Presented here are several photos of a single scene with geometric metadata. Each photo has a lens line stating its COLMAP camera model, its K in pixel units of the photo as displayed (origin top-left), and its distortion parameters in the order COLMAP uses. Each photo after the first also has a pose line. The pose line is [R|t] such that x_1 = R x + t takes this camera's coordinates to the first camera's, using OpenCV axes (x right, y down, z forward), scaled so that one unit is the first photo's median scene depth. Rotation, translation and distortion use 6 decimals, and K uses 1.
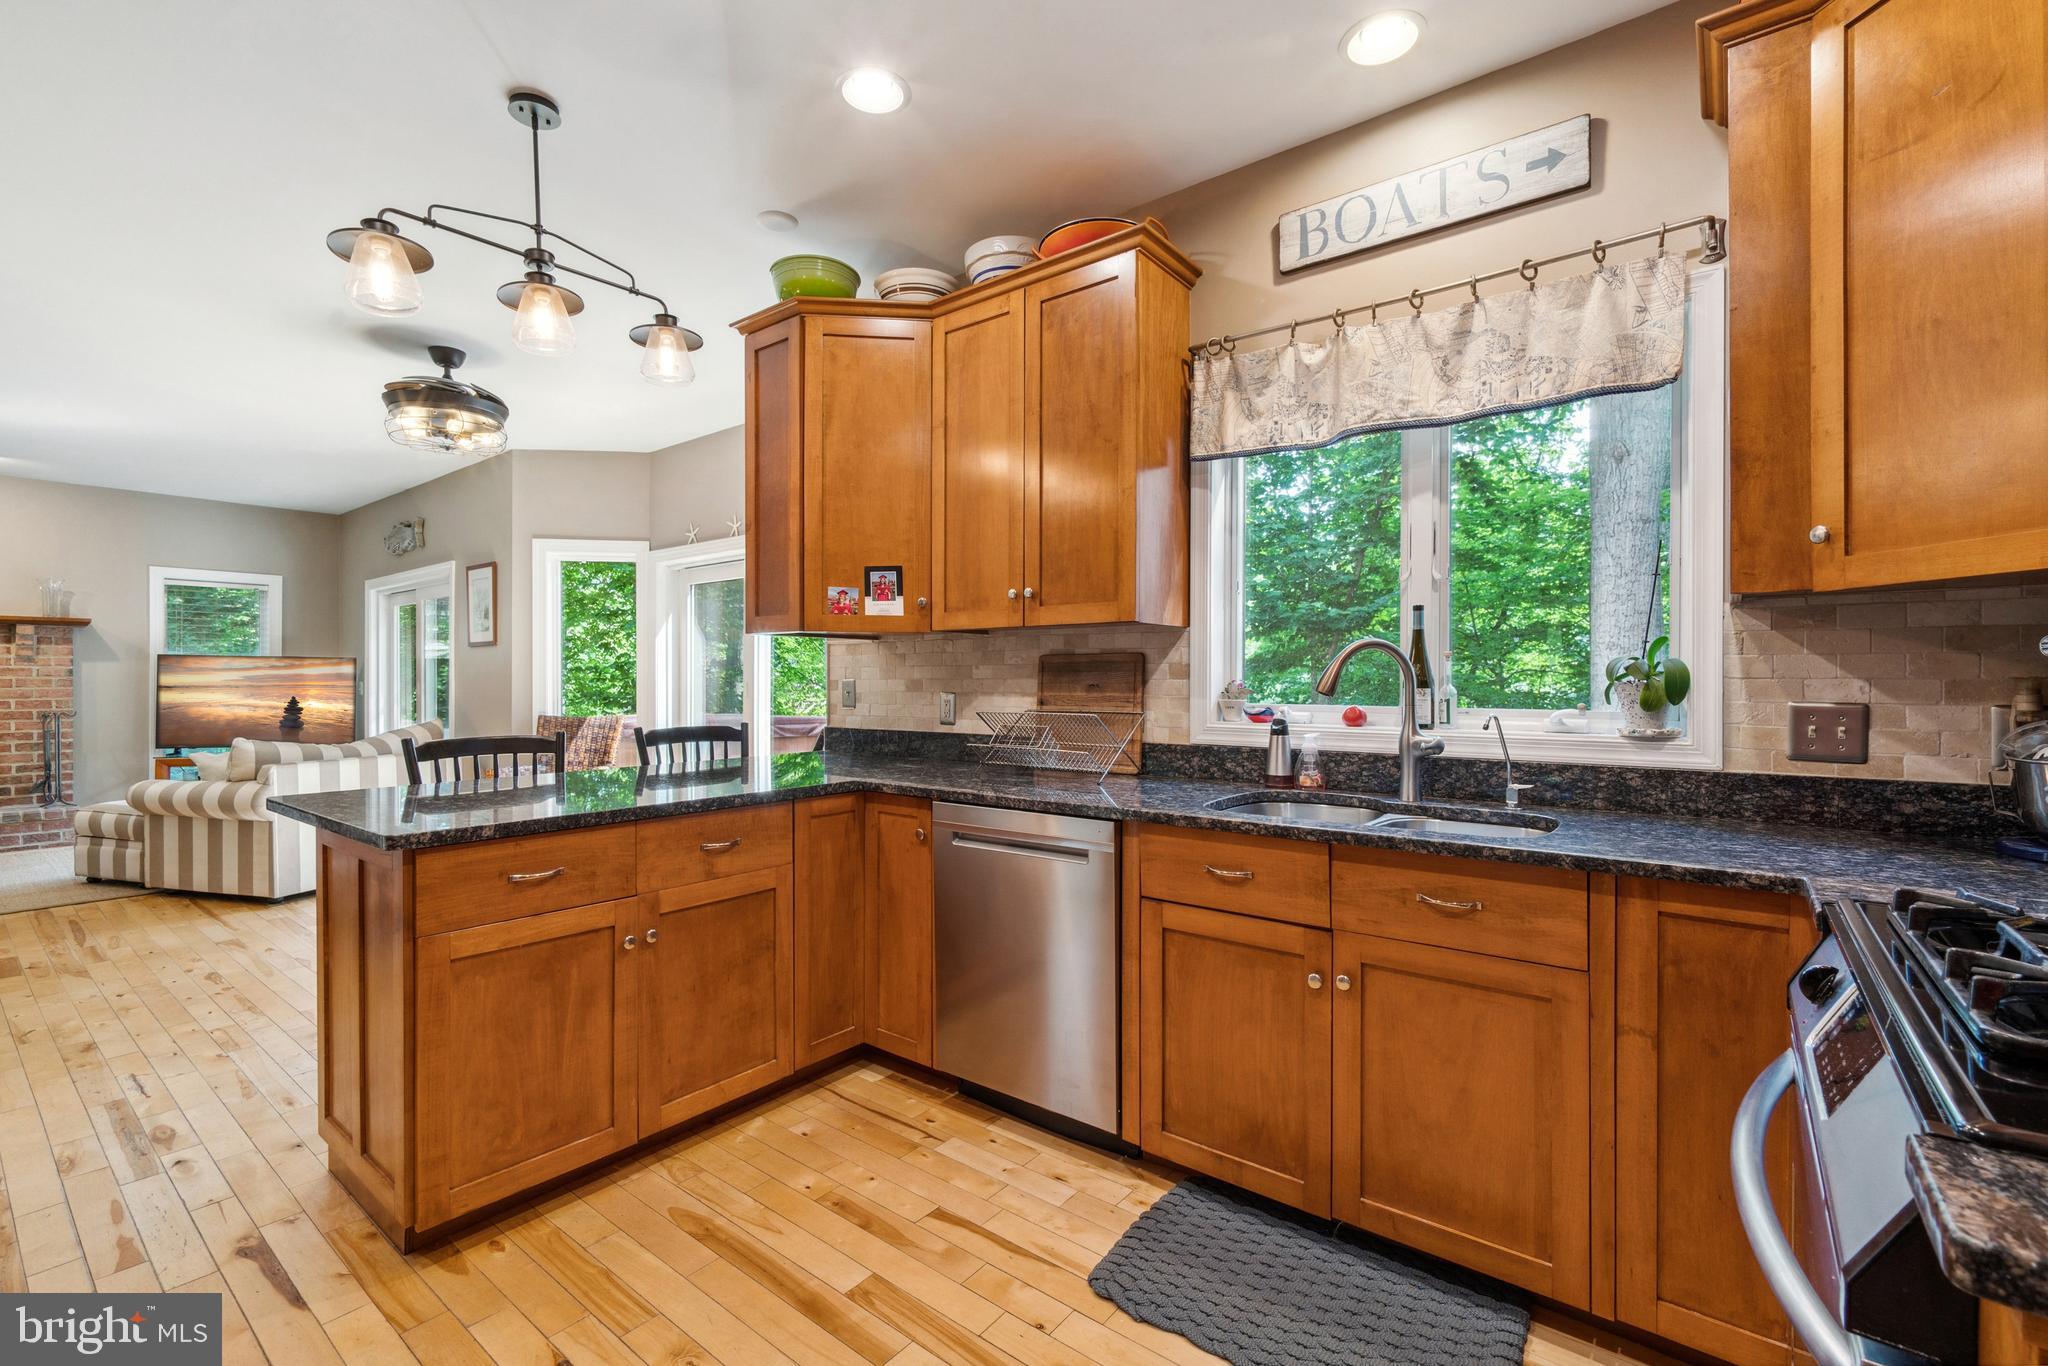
lens RADIAL K [[882.8, 0, 1040.5], [0, 882.8, 683.9], [0, 0, 1]] dist [-0.008715, 0.002019]
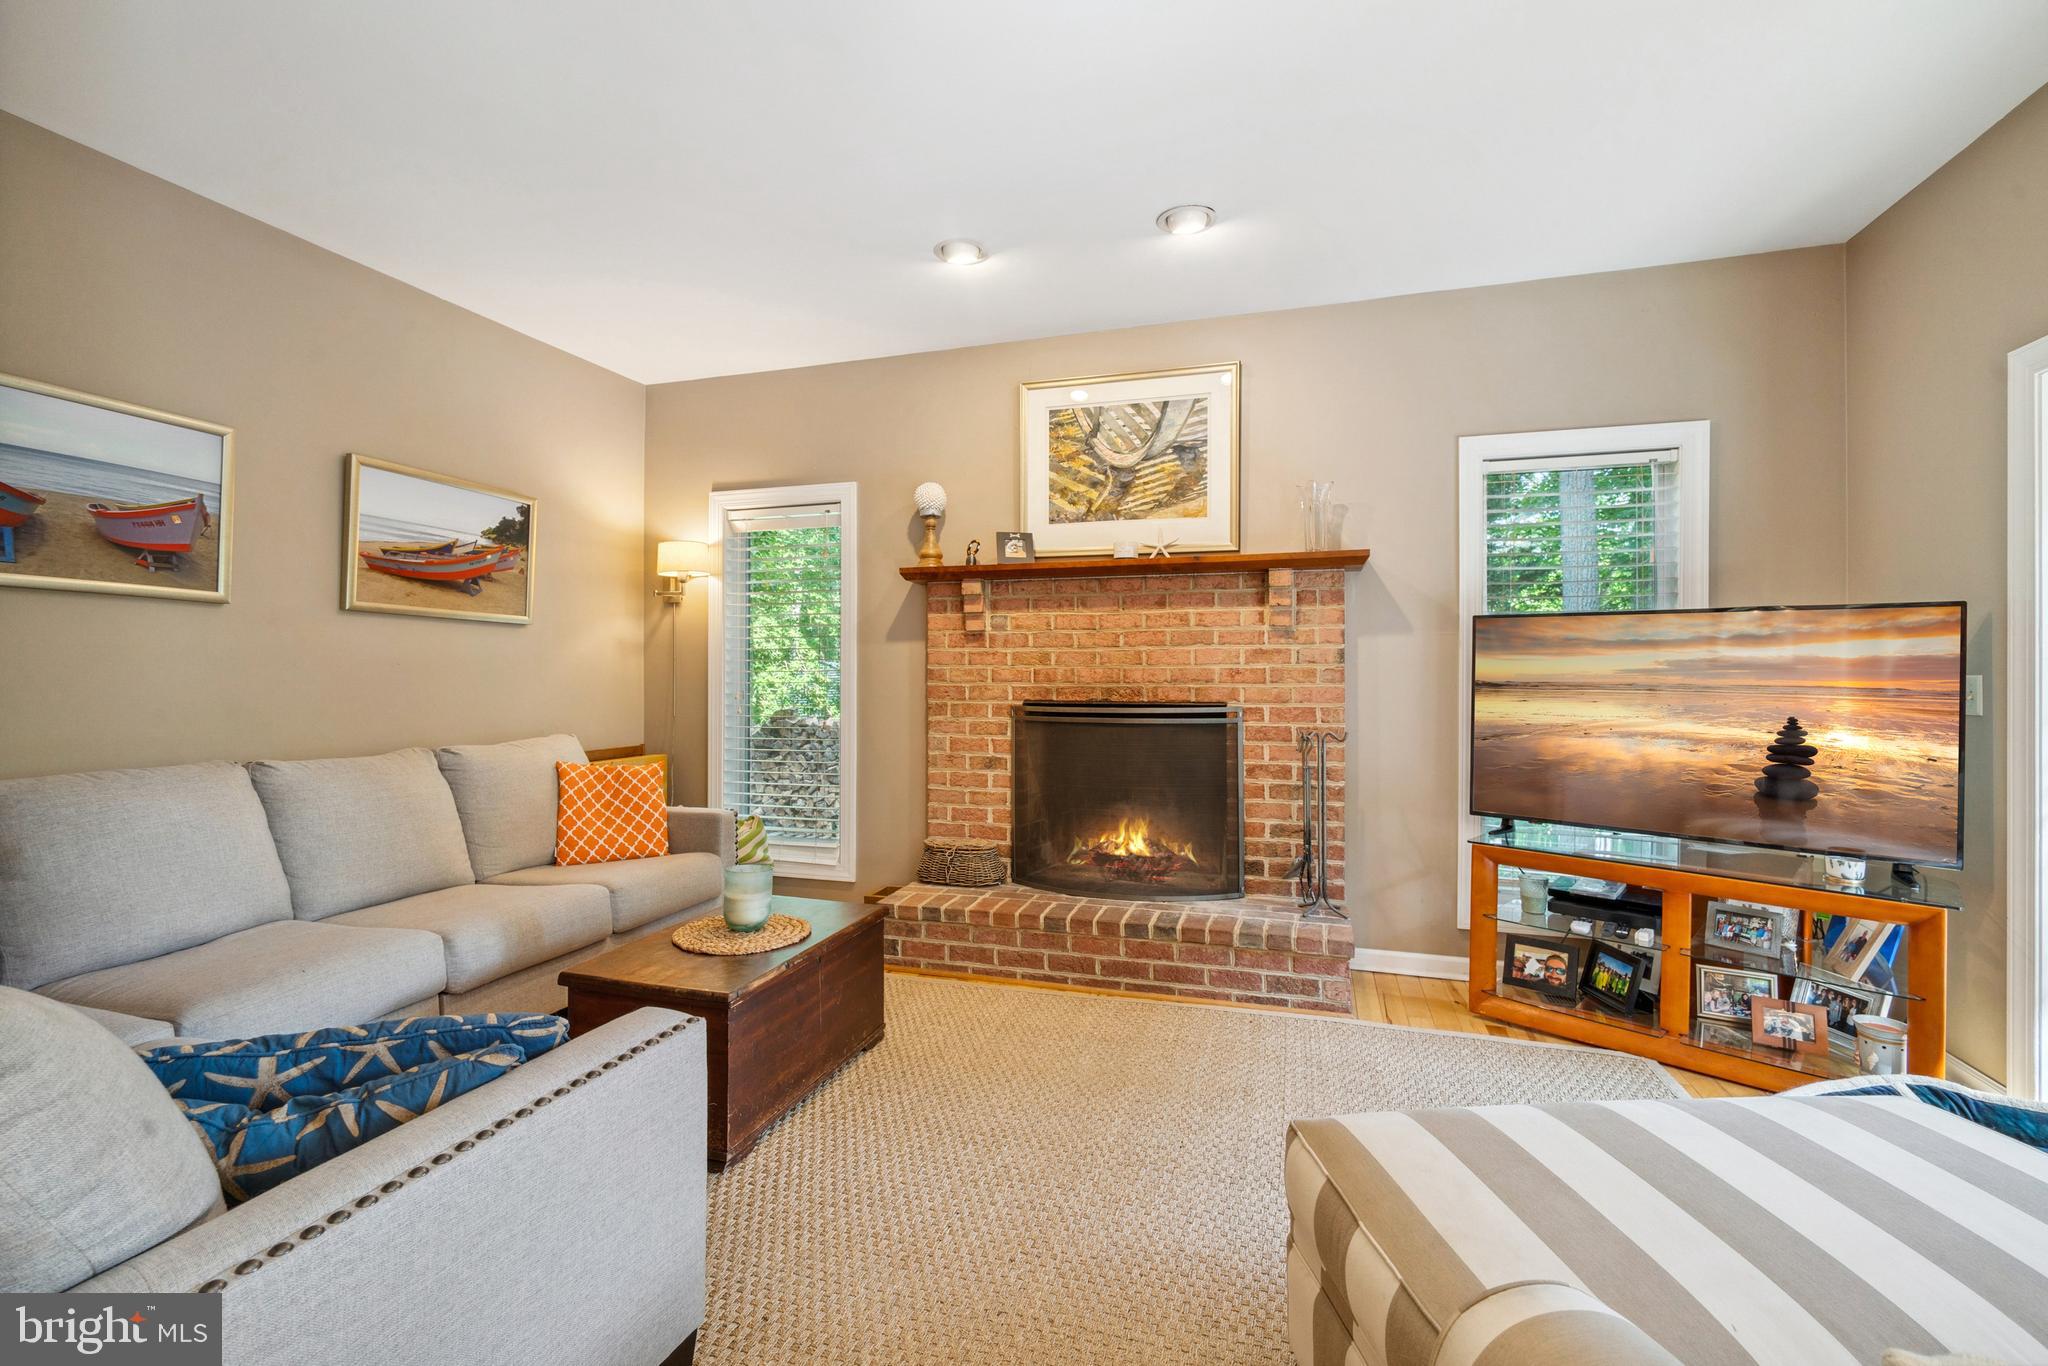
lens RADIAL K [[882.8, 0, 1013.0], [0, 882.8, 672.0], [0, 0, 1]] dist [-0.008715, 0.002019]
pose [[0.346099, -0.004134, -0.938189, -1.742084], [-0.010081, 0.999916, -0.008125, 0.006882], [0.938144, 0.012270, 0.346029, 1.621332]]
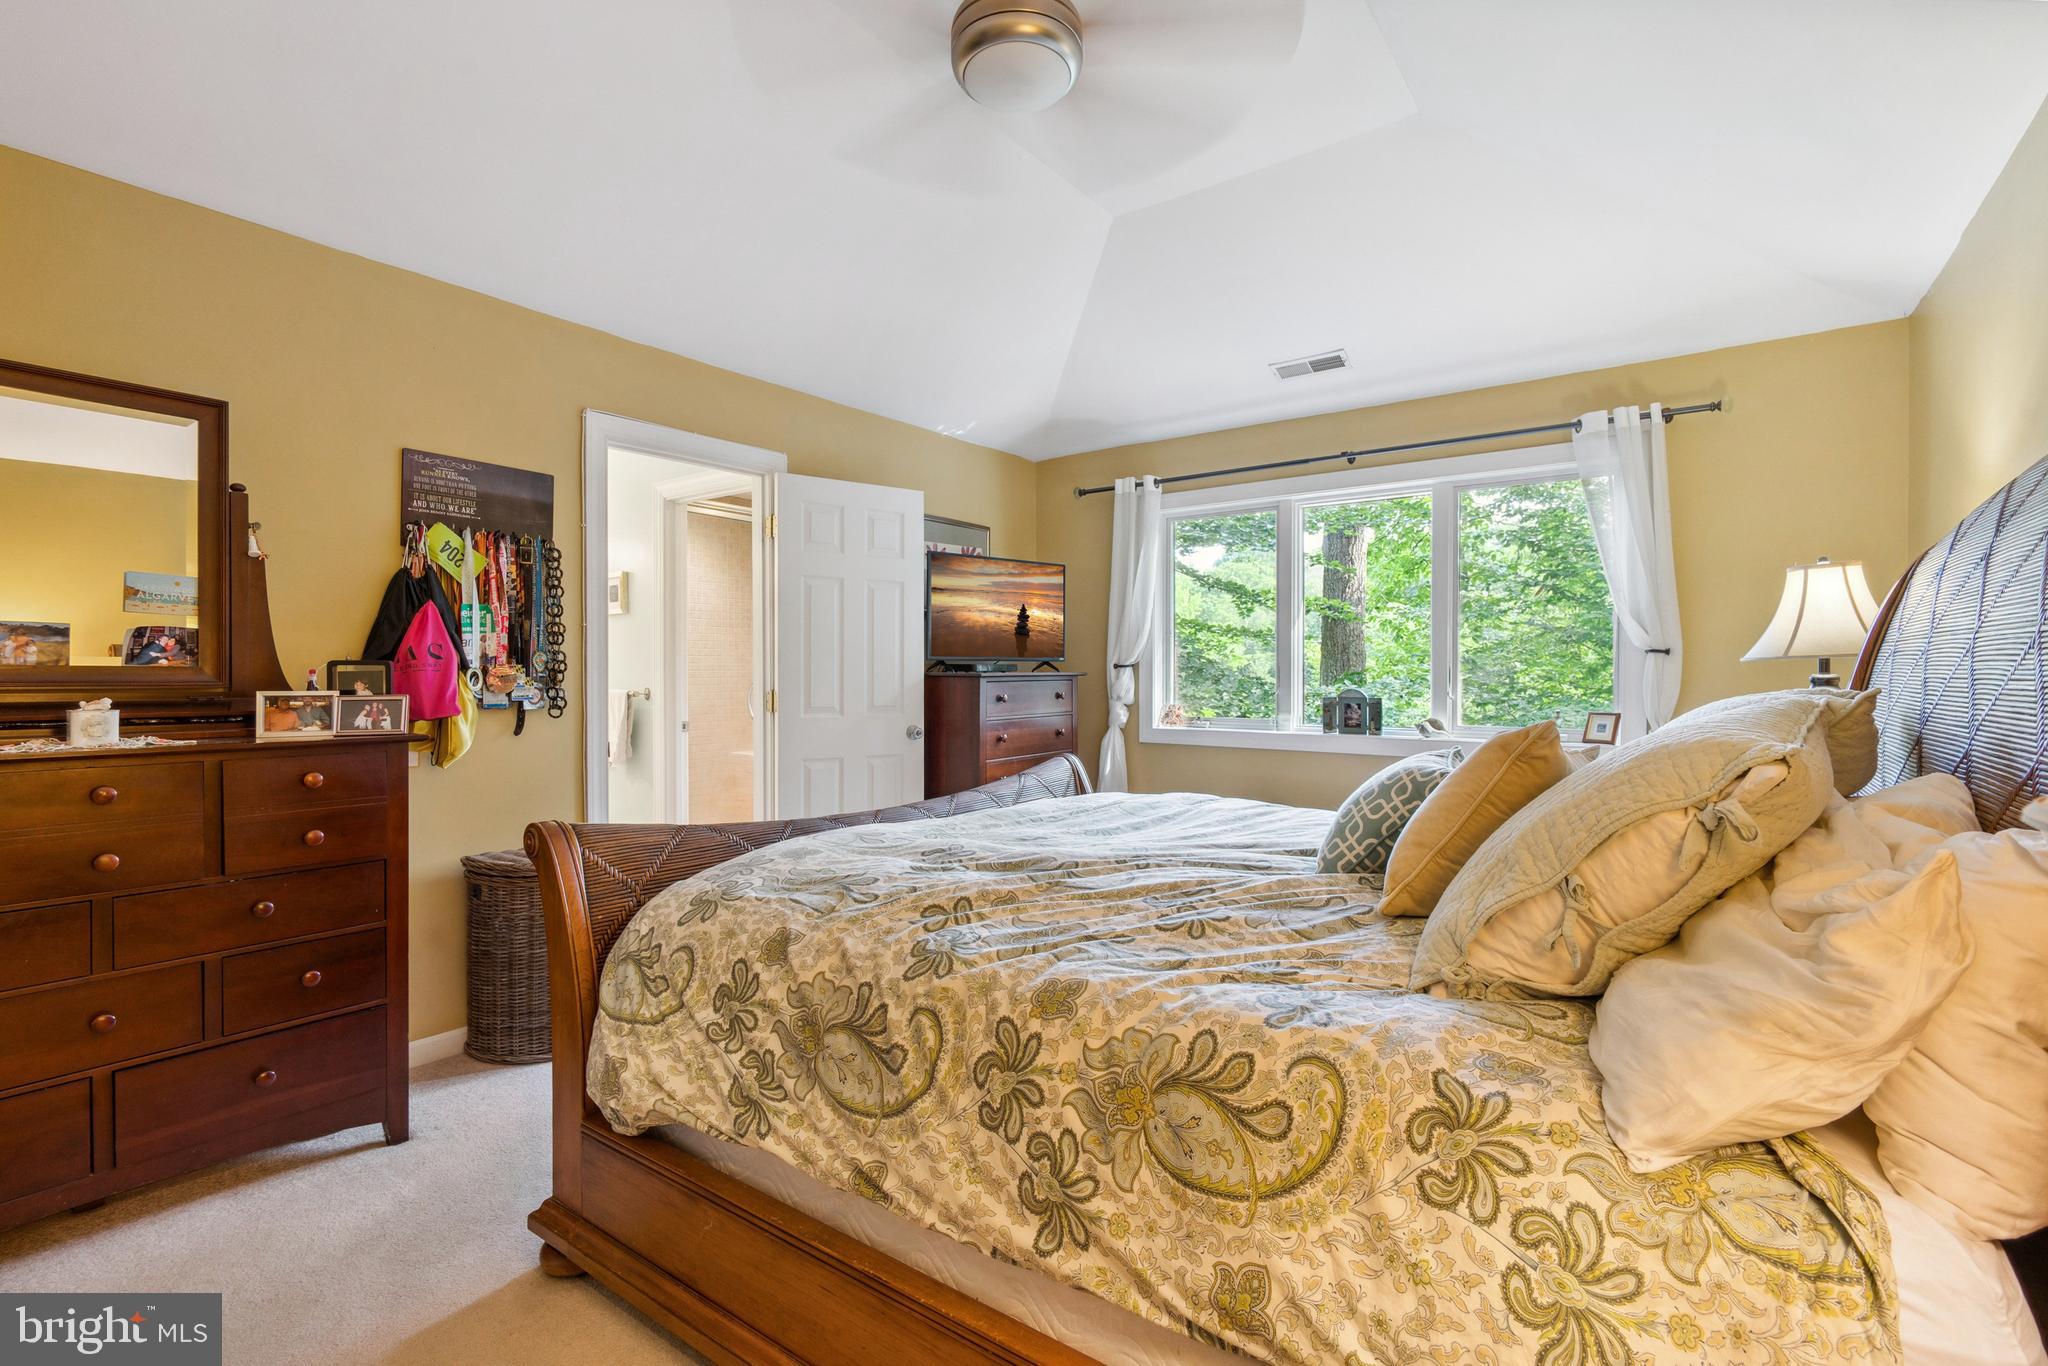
lens RADIAL K [[882.8, 0, 1023.8], [0, 882.8, 675.5], [0, 0, 1]] dist [-0.008715, 0.002019]
pose [[0.999808, -0.000777, 0.019588, -2.429437], [0.000681, 0.999988, 0.004913, 0.249228], [-0.019591, -0.004898, 0.999796, 0.066602]]
